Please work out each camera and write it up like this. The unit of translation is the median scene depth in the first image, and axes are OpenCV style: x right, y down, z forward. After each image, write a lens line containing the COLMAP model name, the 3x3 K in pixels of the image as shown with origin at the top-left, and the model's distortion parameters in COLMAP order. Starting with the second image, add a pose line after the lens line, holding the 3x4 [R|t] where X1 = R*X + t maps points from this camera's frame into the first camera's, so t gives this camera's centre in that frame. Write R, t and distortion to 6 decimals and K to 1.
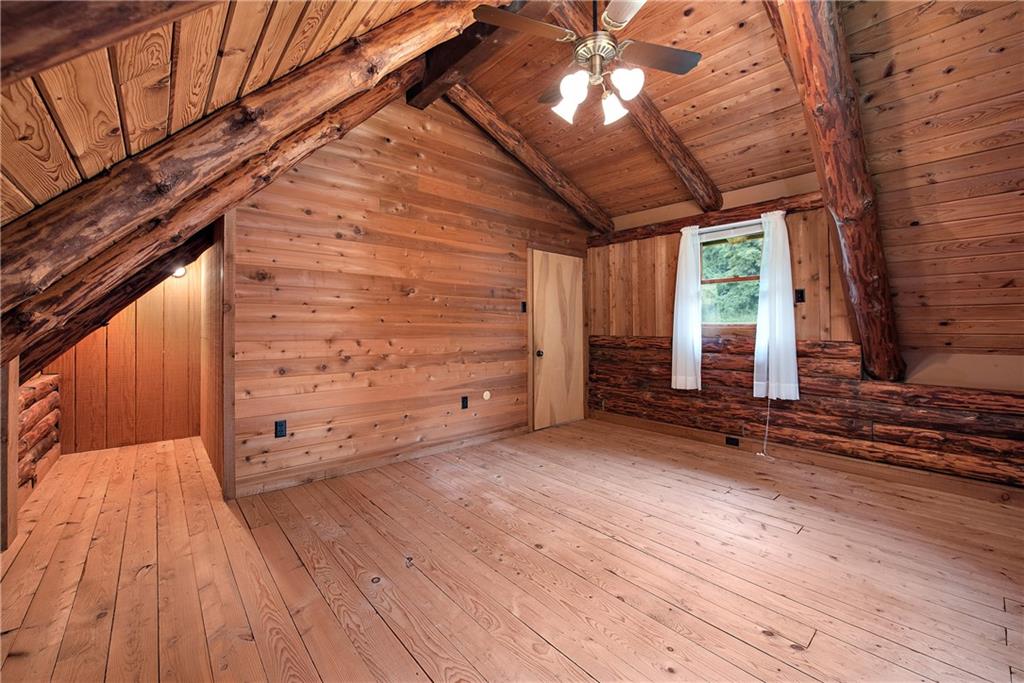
lens RADIAL K [[403.0, 0, 514.5], [0, 403.0, 323.9], [0, 0, 1]] dist [-0.007401, -0.000283]
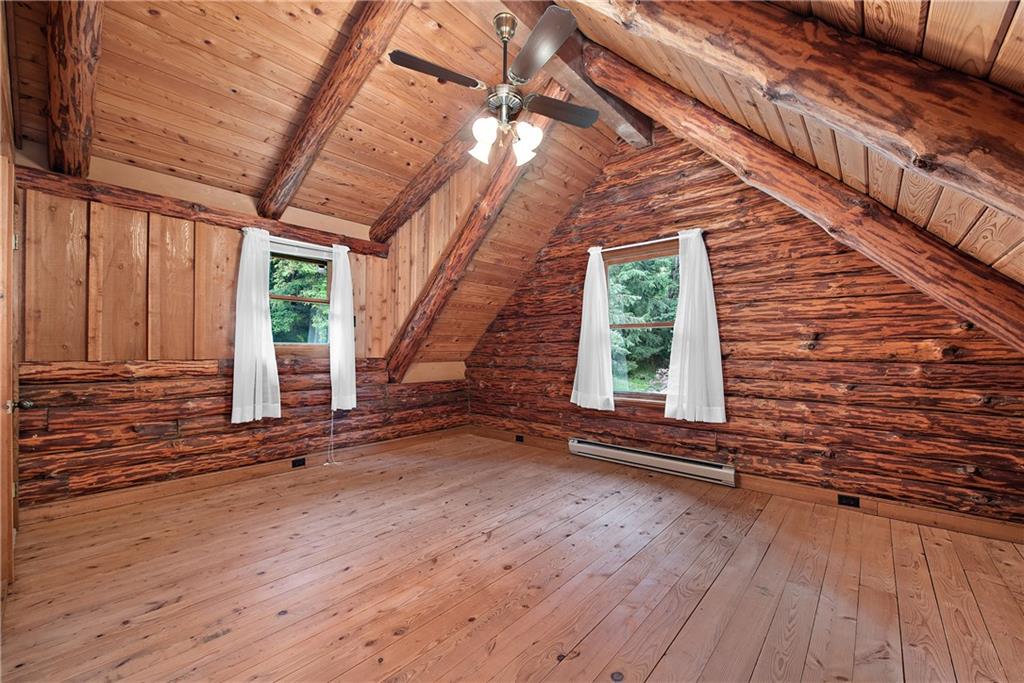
lens RADIAL K [[403.0, 0, 511.5], [0, 403.0, 348.0], [0, 0, 1]] dist [-0.007401, -0.000283]
pose [[-0.108165, 0.001526, 0.994132, -0.539632], [-0.010479, 0.999942, -0.002675, 0.008373], [-0.994078, -0.010707, -0.108143, 0.642279]]
